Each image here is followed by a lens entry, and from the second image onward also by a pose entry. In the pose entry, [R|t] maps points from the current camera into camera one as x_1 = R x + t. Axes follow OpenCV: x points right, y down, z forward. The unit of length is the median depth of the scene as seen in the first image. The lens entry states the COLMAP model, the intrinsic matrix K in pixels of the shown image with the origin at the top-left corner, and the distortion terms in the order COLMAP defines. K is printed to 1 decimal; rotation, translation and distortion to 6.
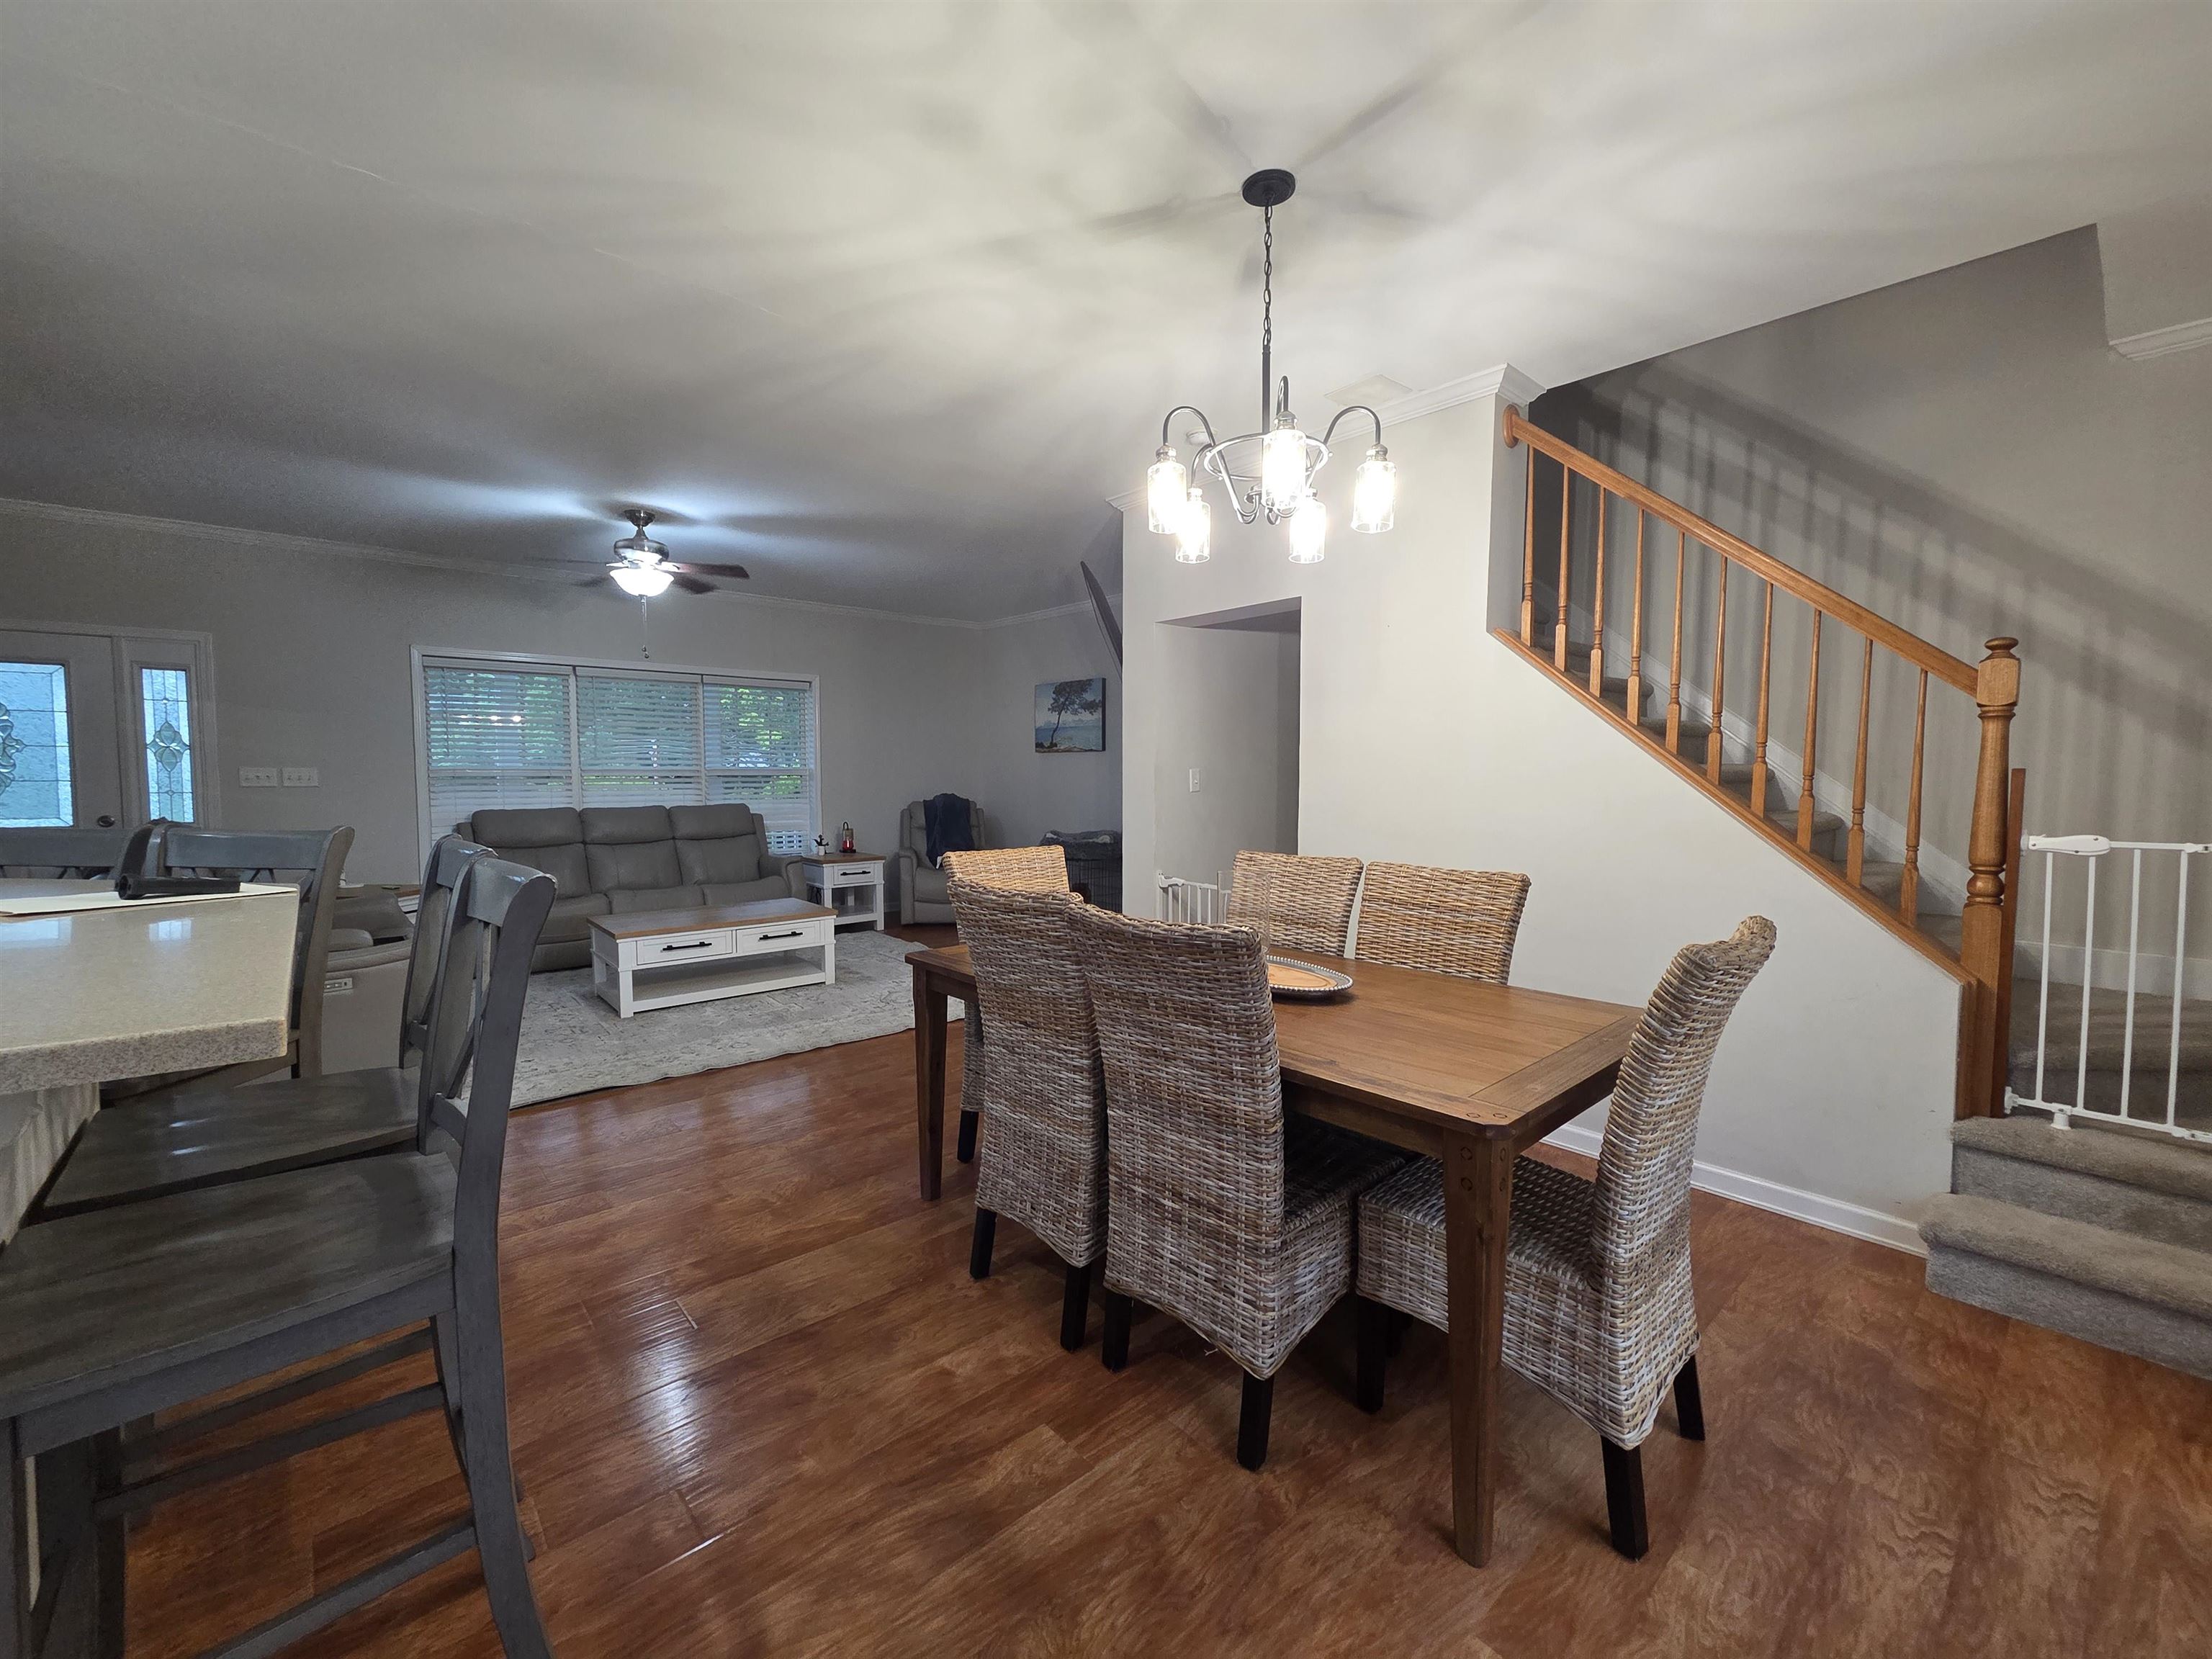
lens RADIAL K [[901.7, 0, 1100.3], [0, 901.7, 824.5], [0, 0, 1]] dist [0.002995, -0.000156]
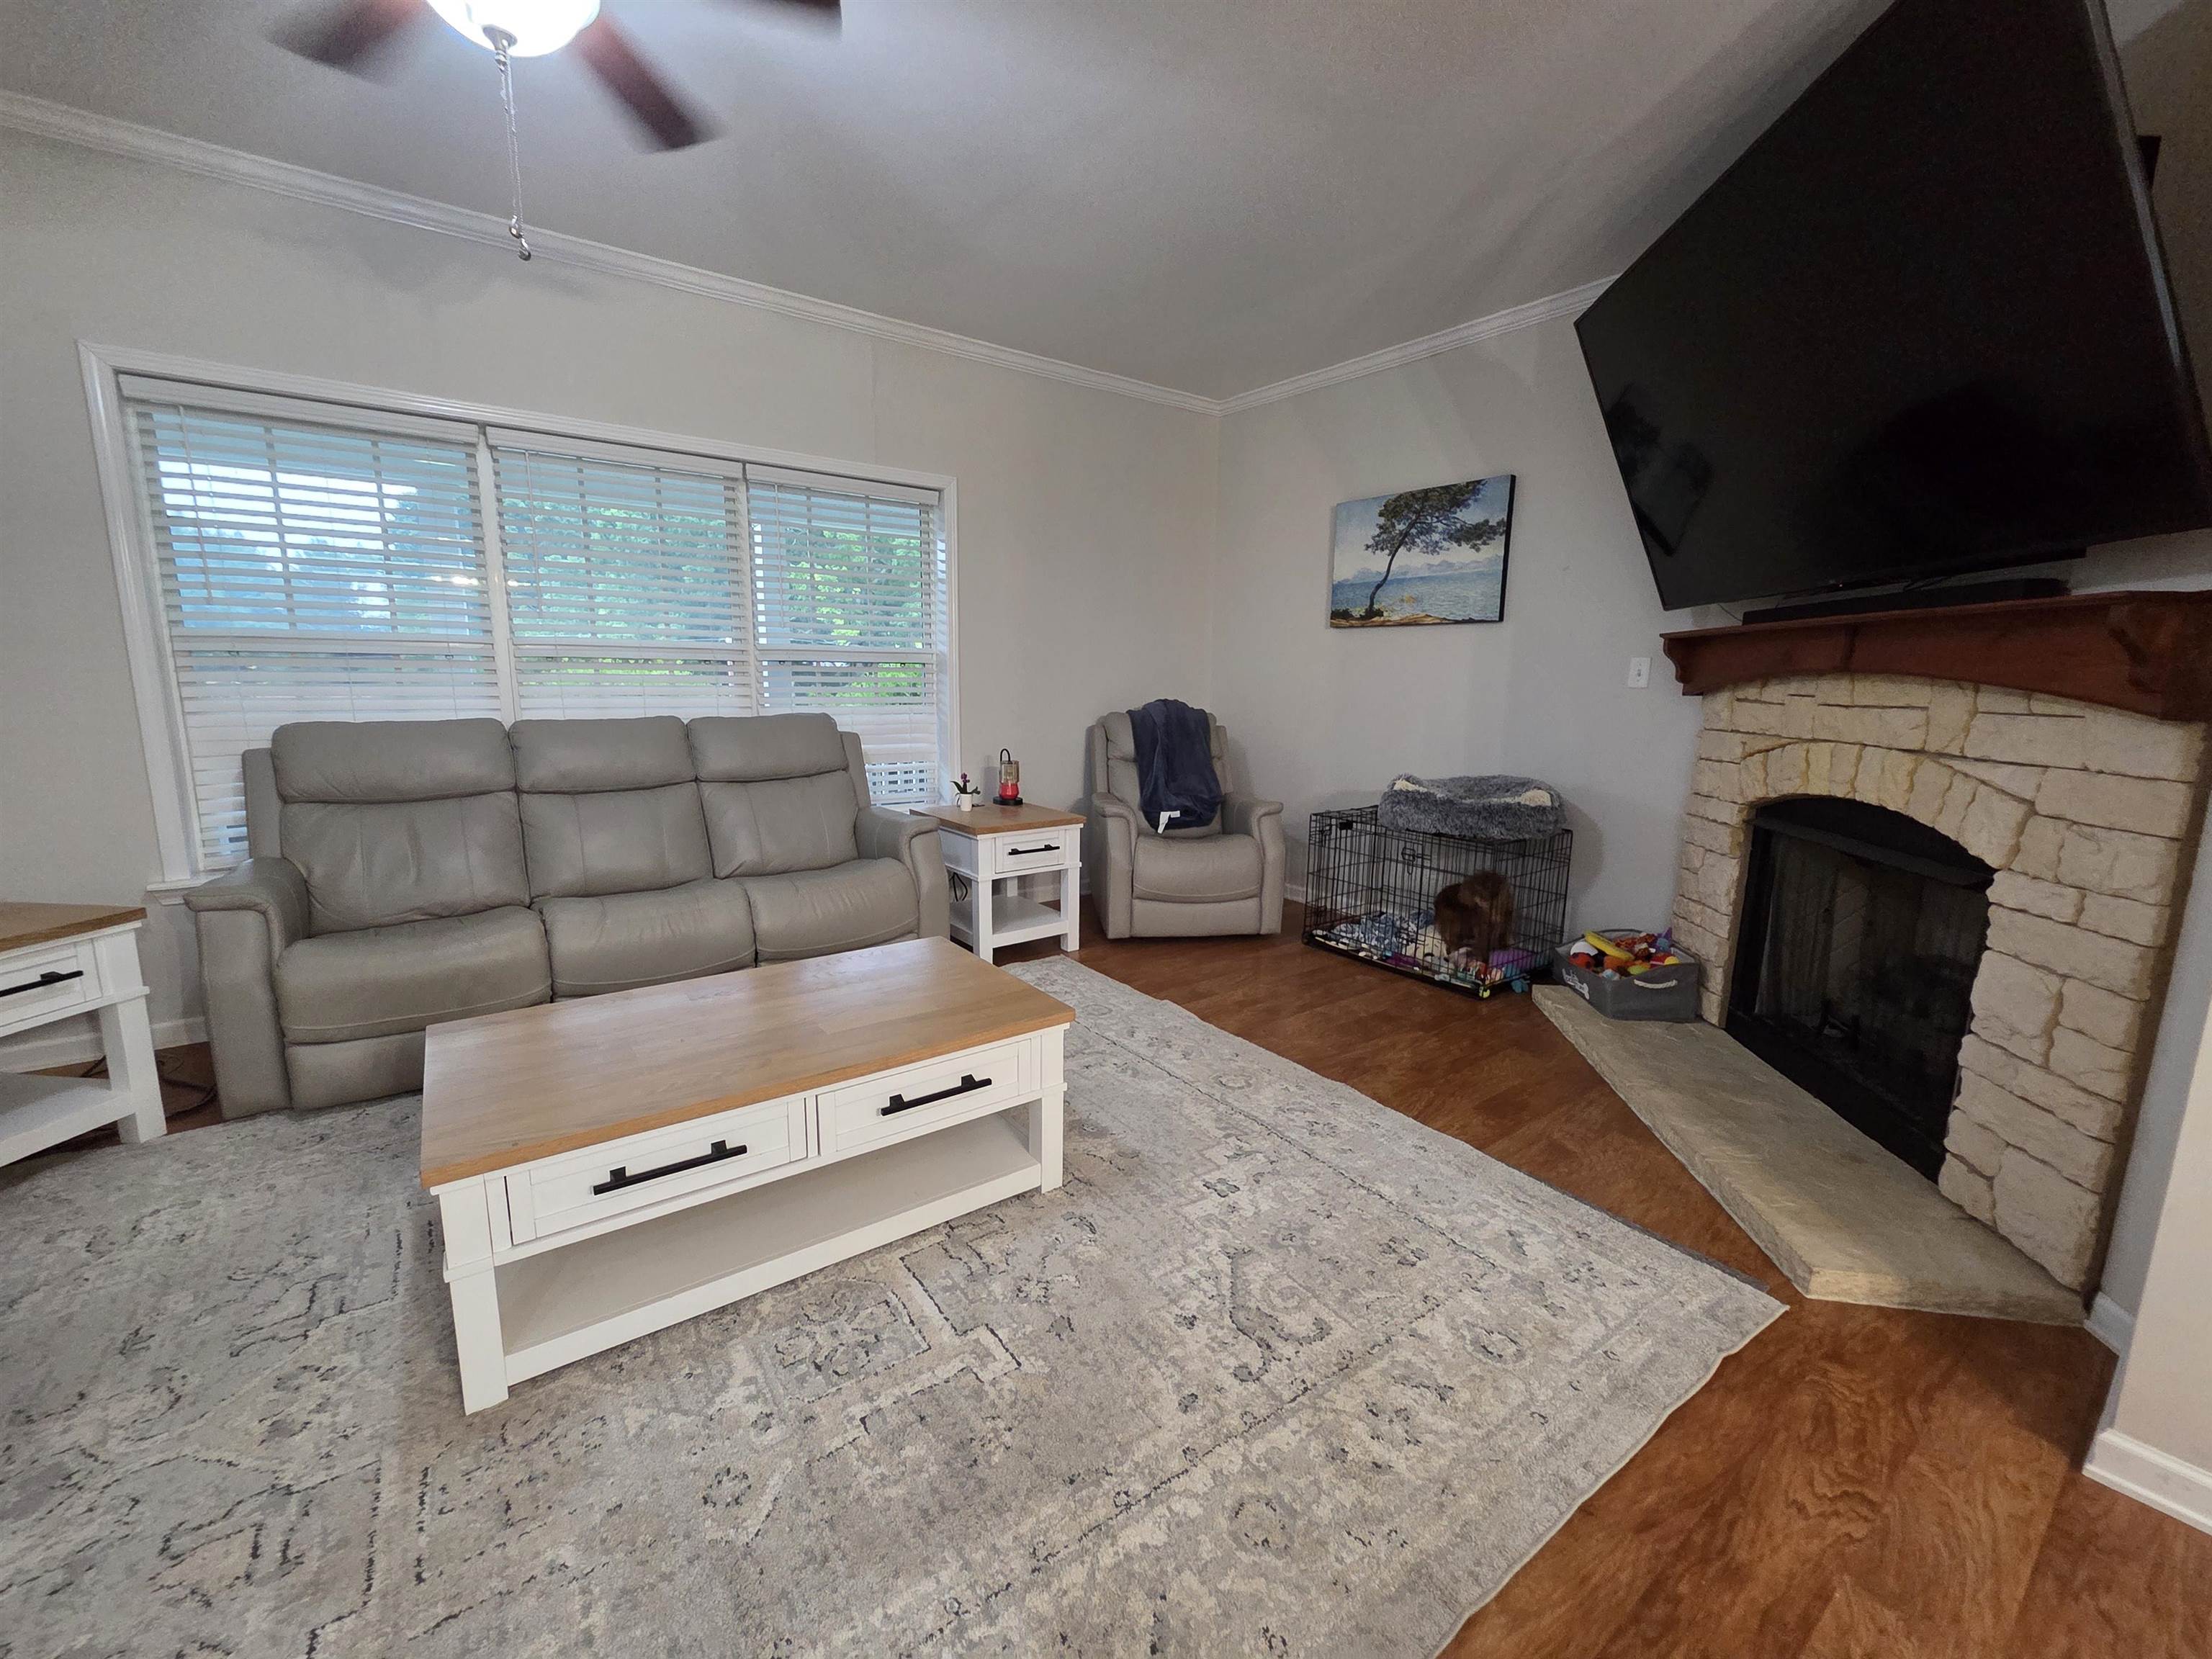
lens RADIAL K [[901.7, 0, 1101.7], [0, 901.7, 824.5], [0, 0, 1]] dist [0.002995, -0.000156]
pose [[0.996873, 0.025085, -0.074937, -0.412808], [-0.016970, 0.994111, 0.107028, -0.039207], [0.077181, -0.105421, 0.991428, 1.028956]]
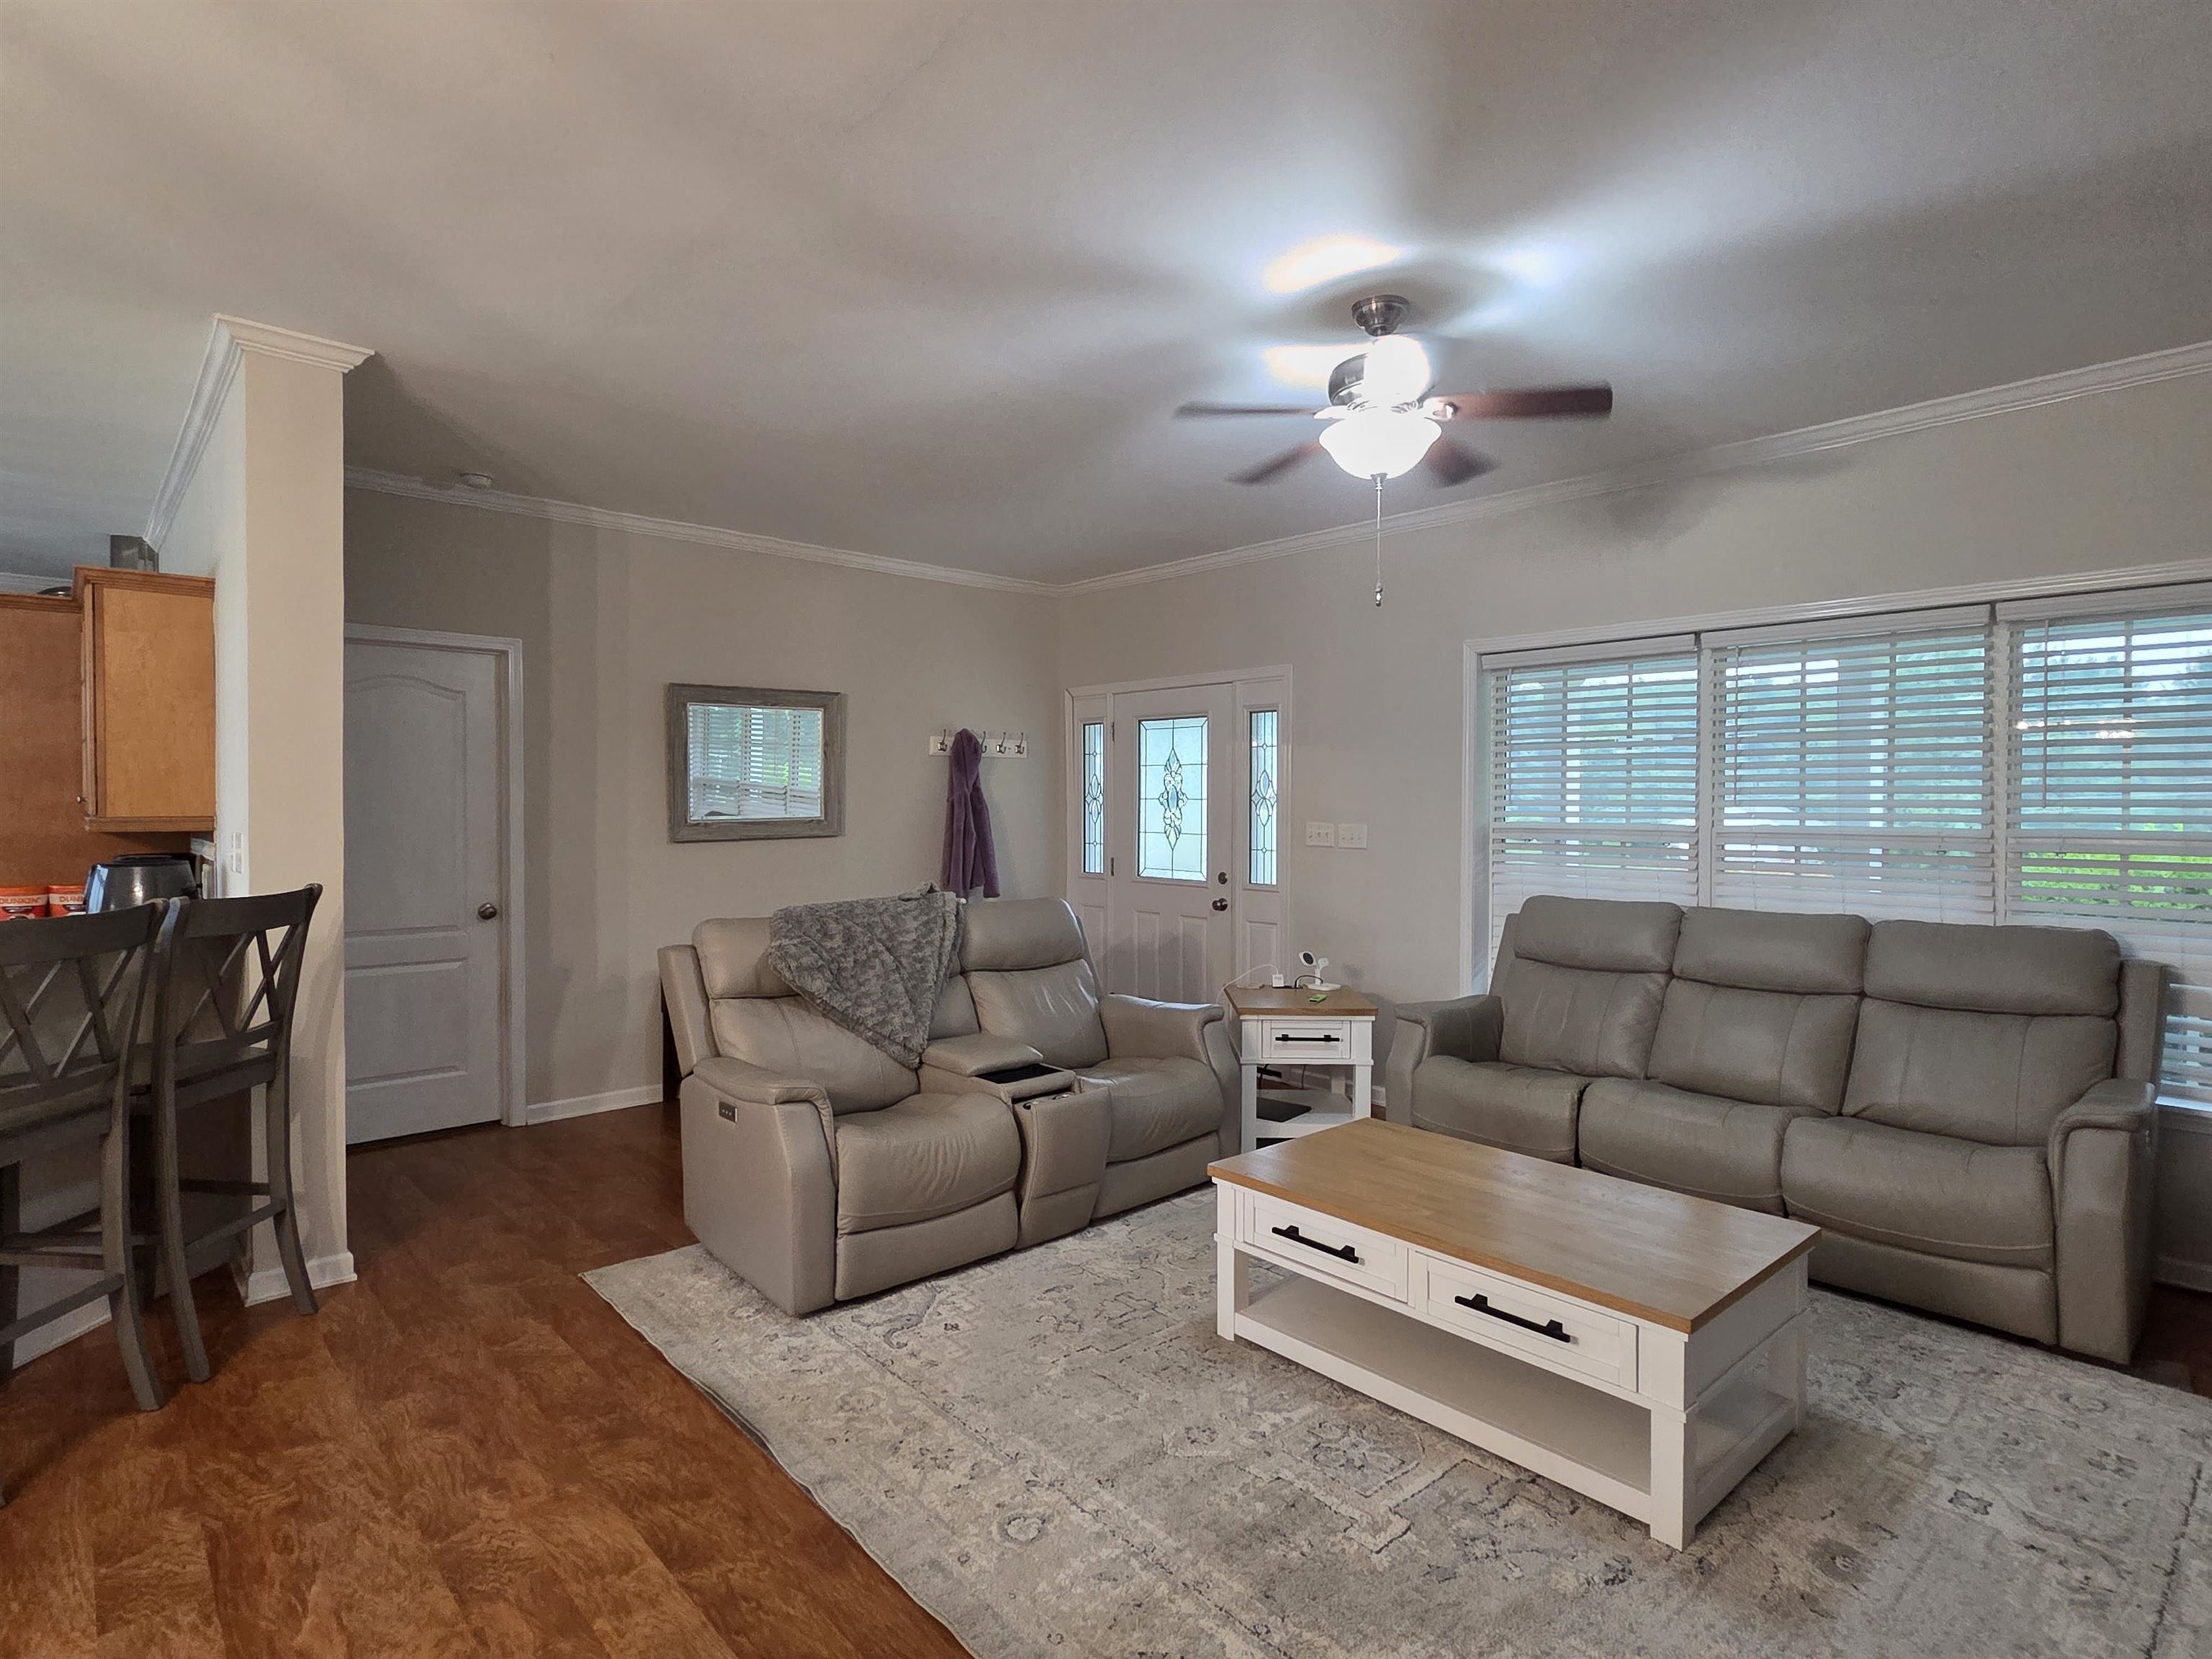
lens RADIAL K [[1151.0, 0, 1093.3], [0, 1151.0, 821.1], [0, 0, 1]] dist [-0.000718, 0.002374]
pose [[0.015417, 0.012785, -0.999799, 0.148437], [-0.063472, 0.997914, 0.011783, -0.104260], [0.997865, 0.063278, 0.016196, 1.278909]]
